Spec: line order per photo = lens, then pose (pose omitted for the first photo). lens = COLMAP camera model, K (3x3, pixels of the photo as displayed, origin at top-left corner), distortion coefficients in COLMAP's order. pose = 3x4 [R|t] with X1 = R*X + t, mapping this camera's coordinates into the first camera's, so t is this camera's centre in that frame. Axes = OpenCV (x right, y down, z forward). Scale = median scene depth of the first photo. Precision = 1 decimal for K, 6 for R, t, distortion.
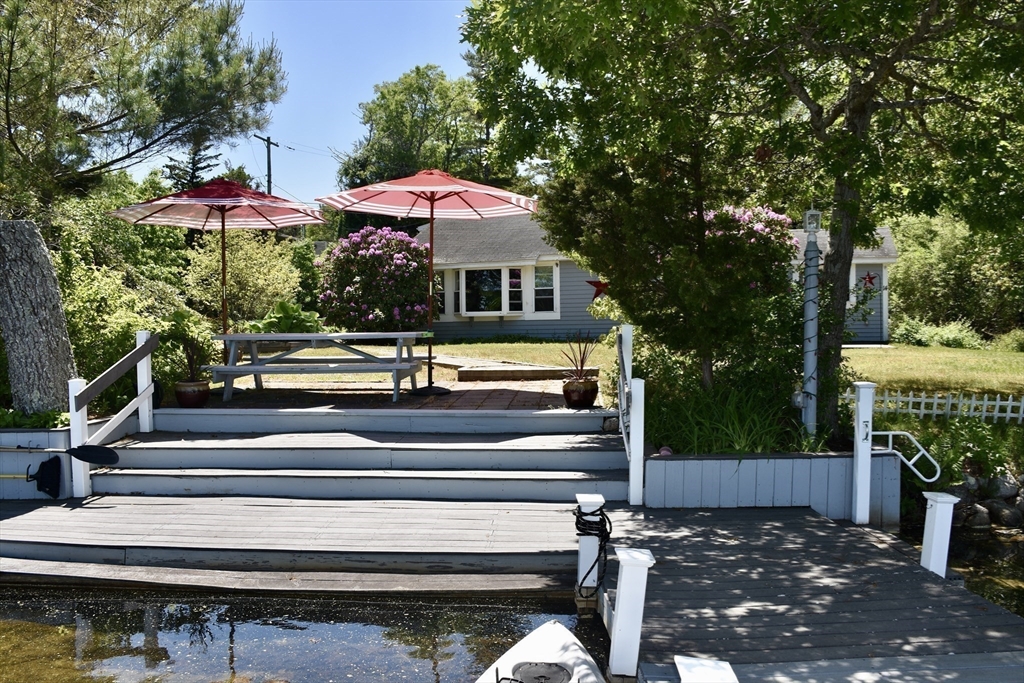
lens RADIAL K [[790.1, 0, 534.5], [0, 790.1, 340.7], [0, 0, 1]] dist [-0.146038, 0.108495]
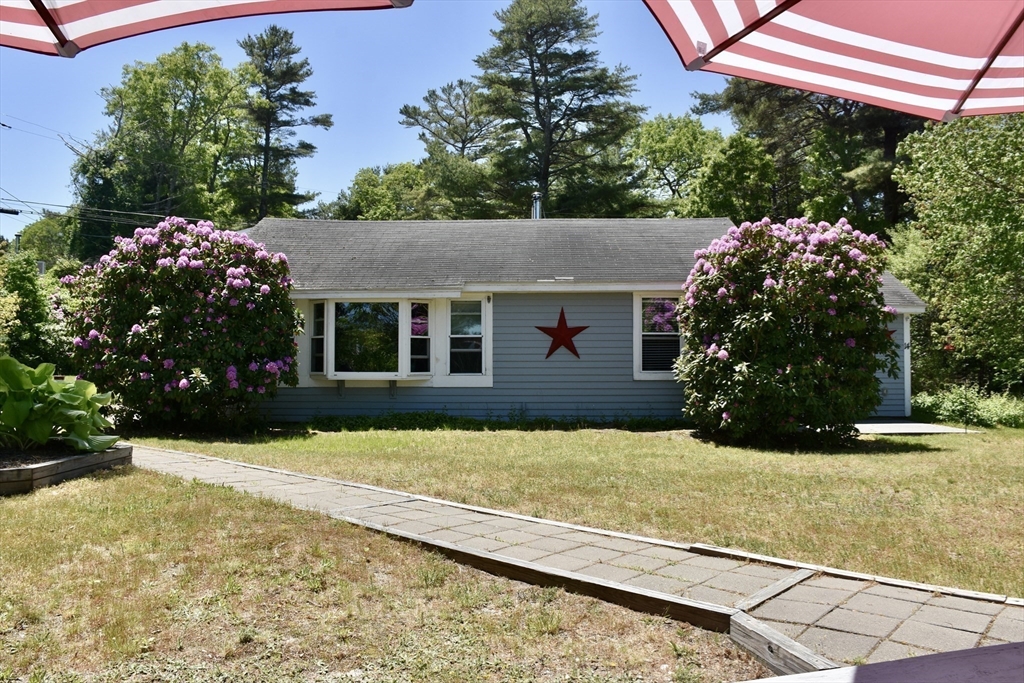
lens RADIAL K [[809.0, 0, 497.2], [0, 809.0, 337.6], [0, 0, 1]] dist [-0.113292, 0.071806]
pose [[0.962393, 0.024582, 0.270547, -0.135788], [-0.009703, 0.998372, -0.056199, -0.029802], [-0.271488, 0.051460, 0.961065, 0.383654]]
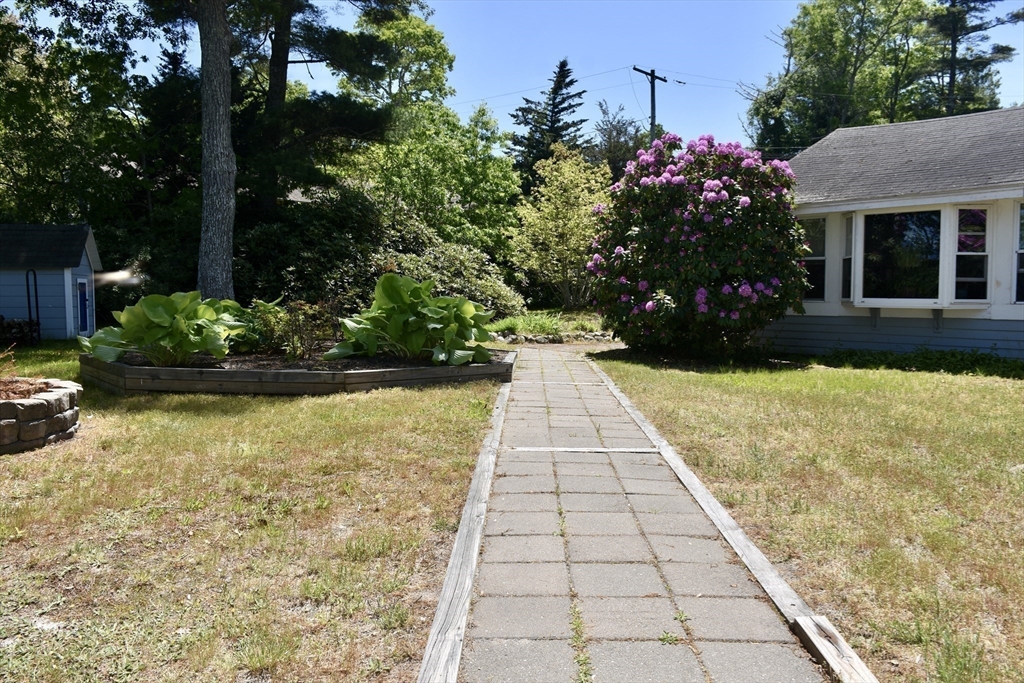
lens RADIAL K [[790.1, 0, 534.5], [0, 790.1, 340.7], [0, 0, 1]] dist [-0.146038, 0.108495]
pose [[0.845345, 0.050311, -0.531847, -0.001066], [-0.030373, 0.998471, 0.046176, -0.026177], [0.533357, -0.022881, 0.845581, 0.479428]]
